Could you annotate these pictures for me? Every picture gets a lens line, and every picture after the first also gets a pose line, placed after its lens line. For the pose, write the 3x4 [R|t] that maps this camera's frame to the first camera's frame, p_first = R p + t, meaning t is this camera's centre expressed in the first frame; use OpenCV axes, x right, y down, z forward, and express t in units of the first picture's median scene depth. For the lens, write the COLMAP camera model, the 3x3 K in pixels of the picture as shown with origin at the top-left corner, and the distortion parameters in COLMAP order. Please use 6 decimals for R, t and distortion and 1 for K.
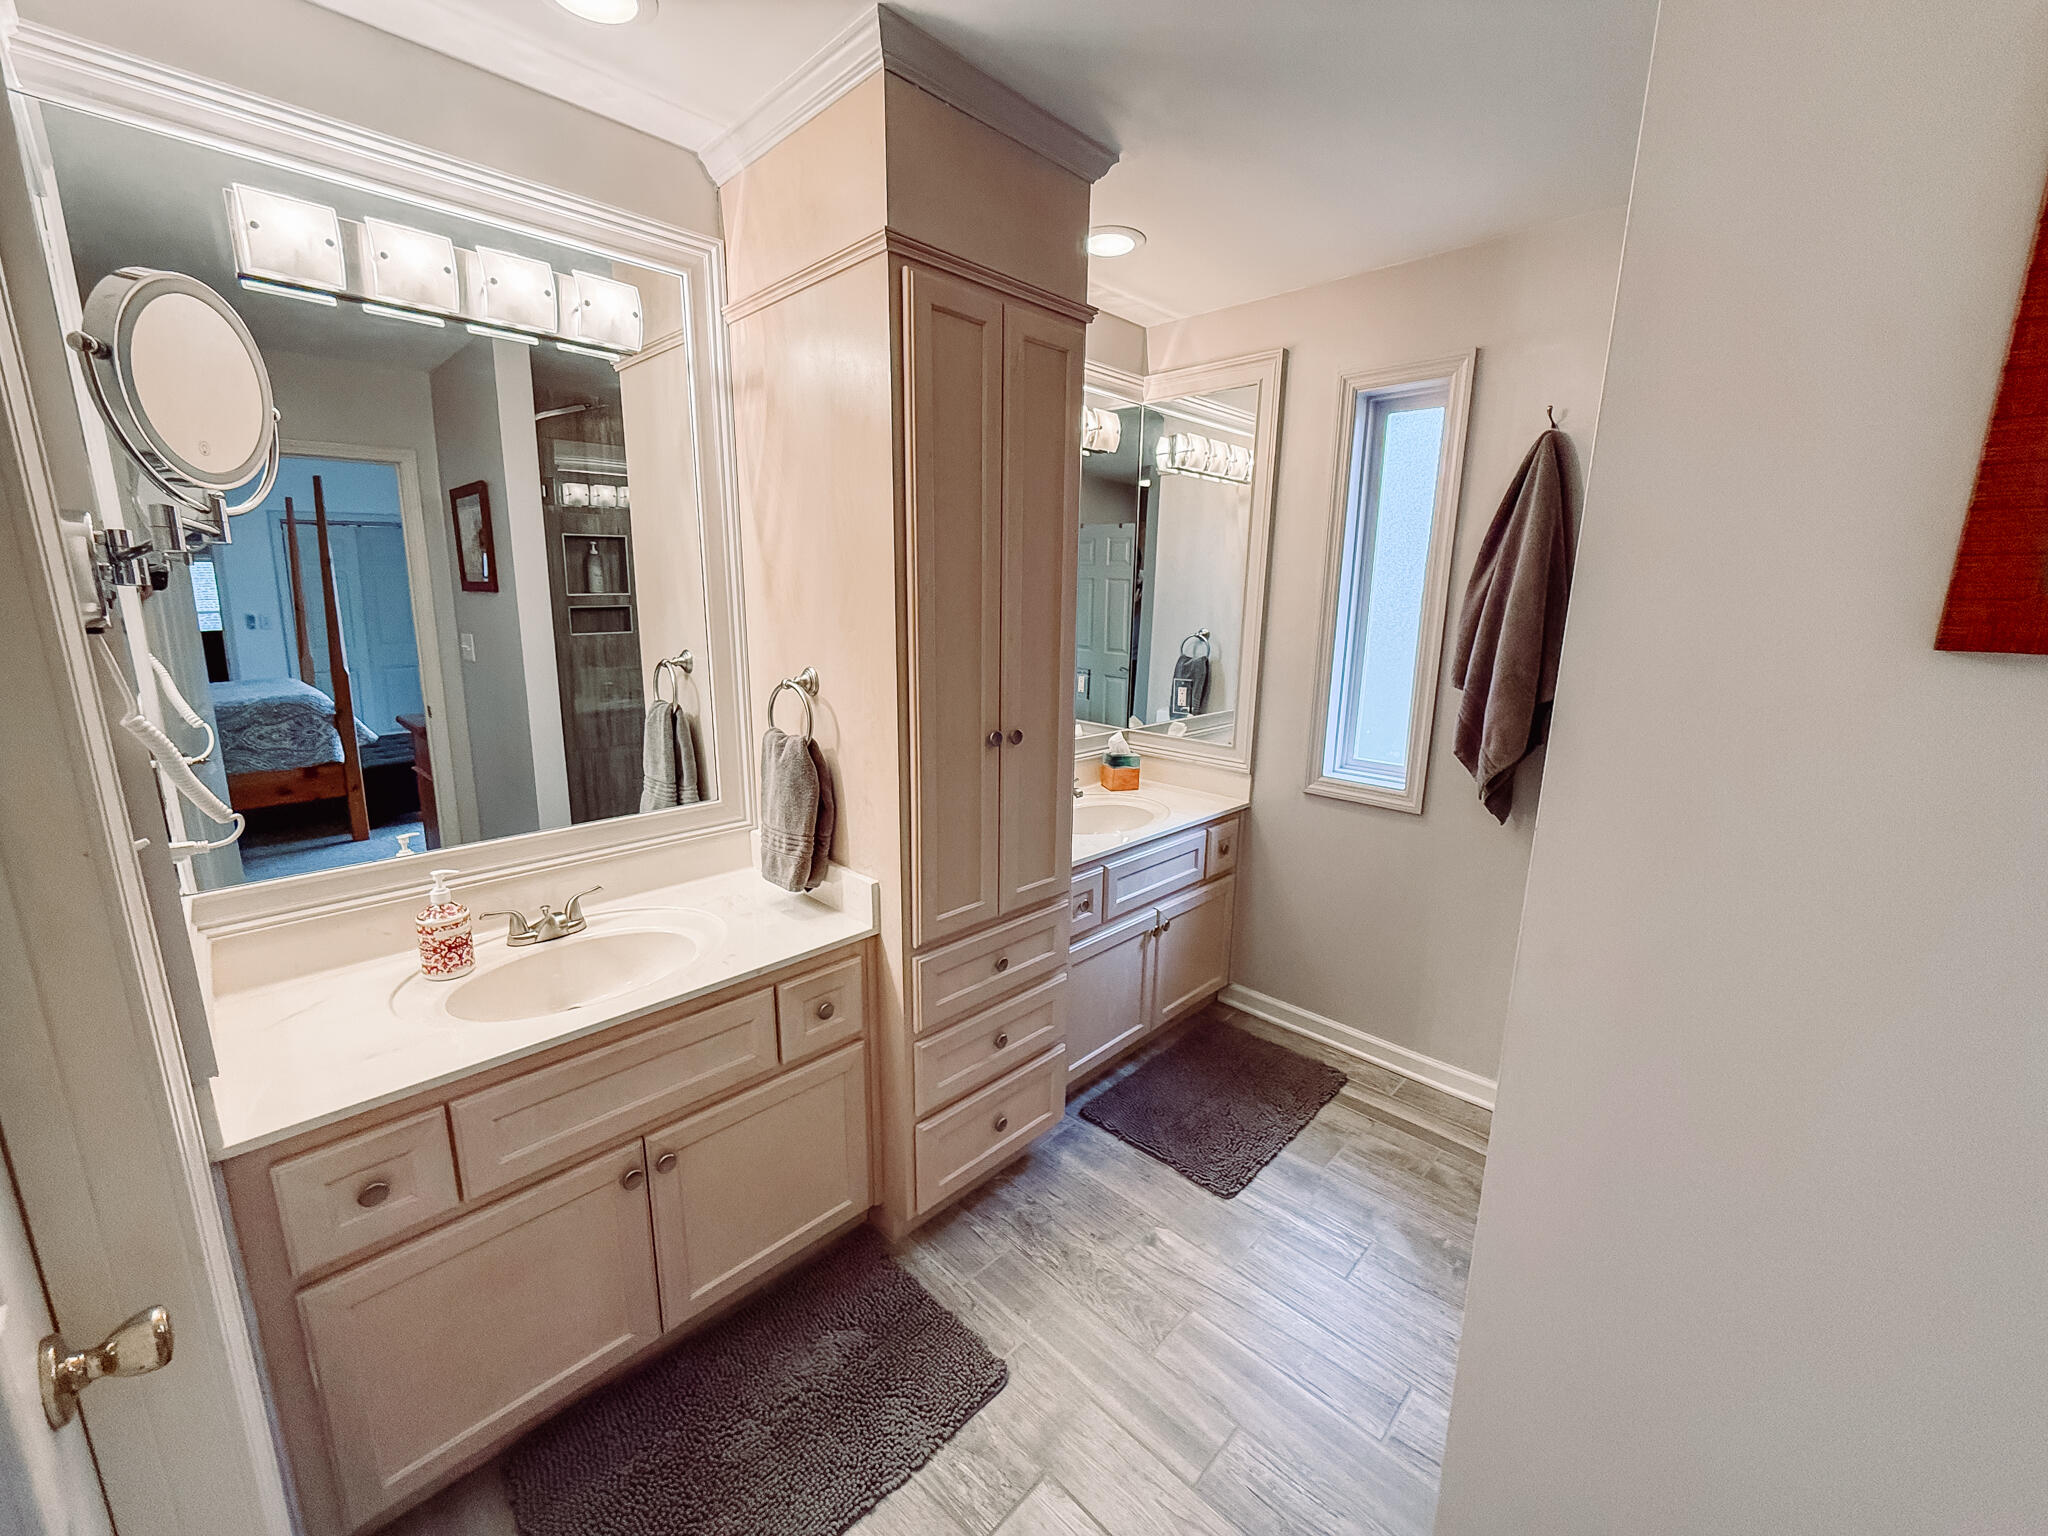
lens RADIAL K [[820.0, 0, 1016.1], [0, 820.0, 763.2], [0, 0, 1]] dist [0.005184, -0.000452]
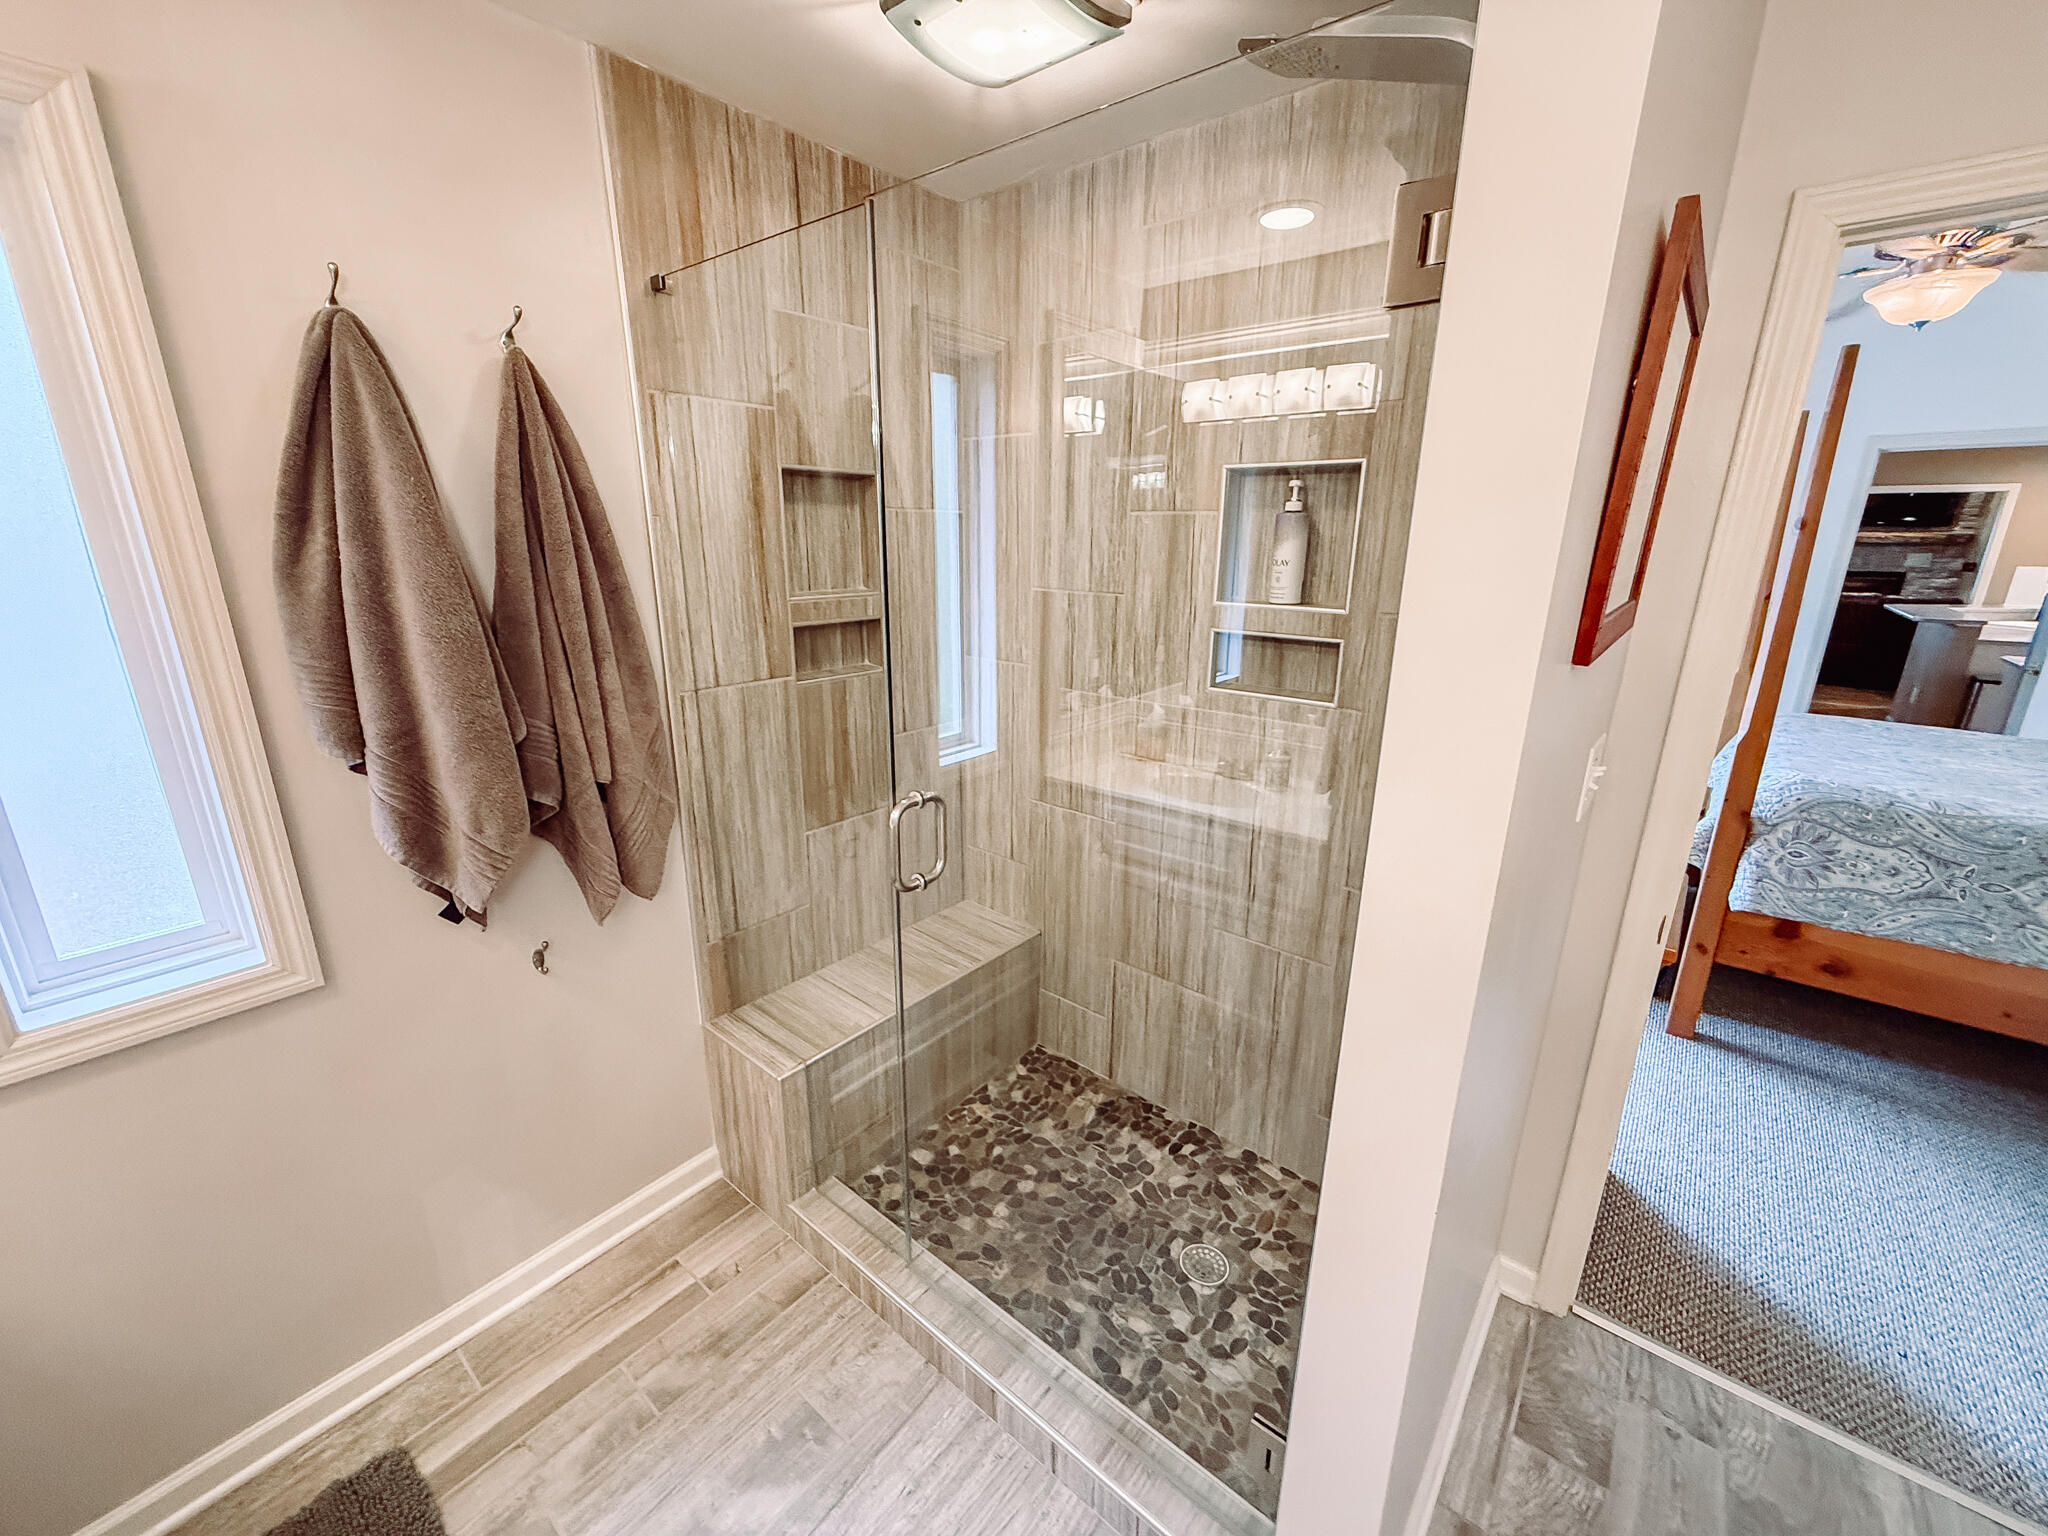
lens RADIAL K [[820.0, 0, 1024.7], [0, 820.0, 777.8], [0, 0, 1]] dist [0.005184, -0.000452]
pose [[-0.087002, -0.296084, 0.951191, -0.044116], [0.202006, 0.929733, 0.307881, -0.147029], [-0.975512, 0.218932, -0.021078, 0.510070]]
